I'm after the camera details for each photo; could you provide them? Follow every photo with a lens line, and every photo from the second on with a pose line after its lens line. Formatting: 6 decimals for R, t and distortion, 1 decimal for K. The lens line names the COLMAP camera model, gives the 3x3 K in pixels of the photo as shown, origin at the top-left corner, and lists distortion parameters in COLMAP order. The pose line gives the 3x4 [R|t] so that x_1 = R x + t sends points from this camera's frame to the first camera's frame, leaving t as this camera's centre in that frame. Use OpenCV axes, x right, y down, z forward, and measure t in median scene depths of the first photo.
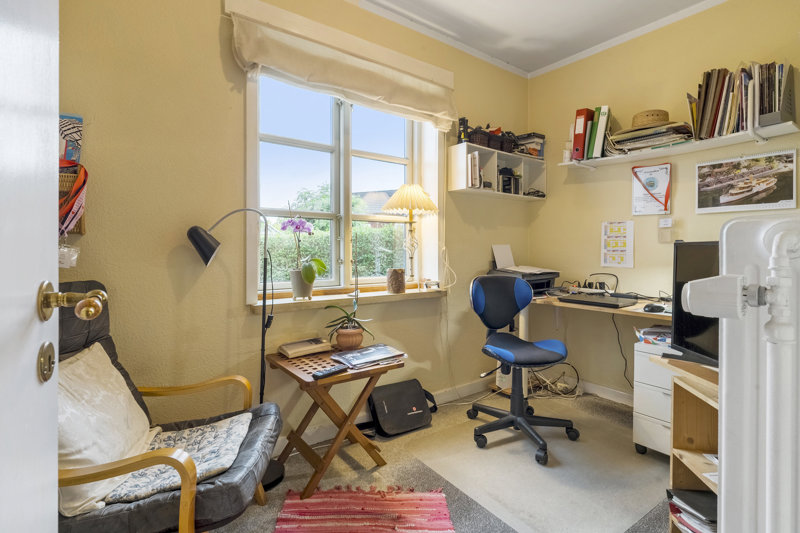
lens RADIAL K [[401.3, 0, 399.1], [0, 401.3, 249.7], [0, 0, 1]] dist [-0.000836, -0.000211]
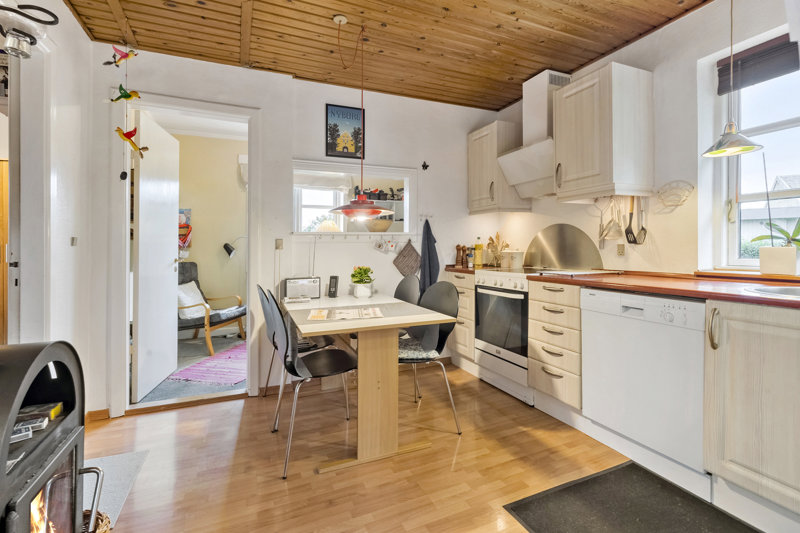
lens RADIAL K [[368.3, 0, 400.4], [0, 368.3, 246.5], [0, 0, 1]] dist [-0.000562, -0.000182]
pose [[0.972452, -0.009887, -0.232894, 1.035787], [0.007452, 0.999908, -0.011335, 0.004358], [0.232985, 0.009288, 0.972436, -0.986206]]
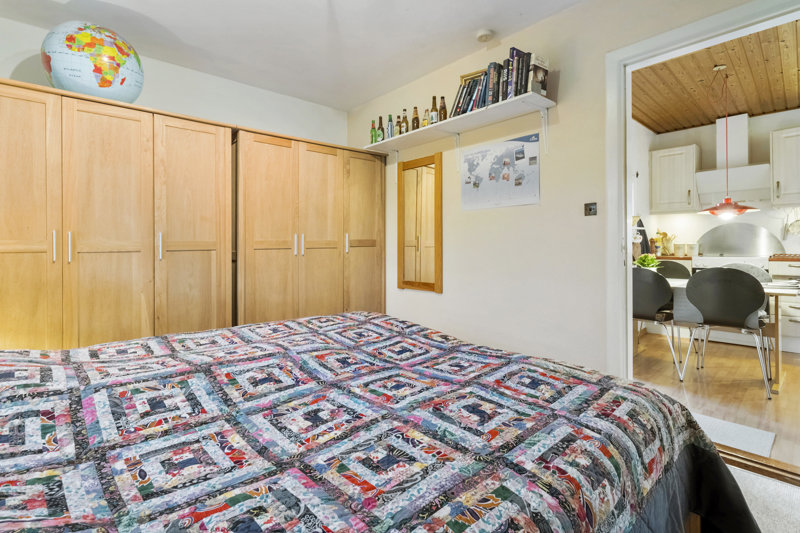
lens RADIAL K [[385.7, 0, 399.0], [0, 385.7, 245.2], [0, 0, 1]] dist [-0.000567, 0.000411]
pose [[0.993435, -0.012928, 0.113668, -0.731985], [0.013853, 0.999877, -0.007349, 0.015853], [-0.113559, 0.008876, 0.993492, -1.321225]]
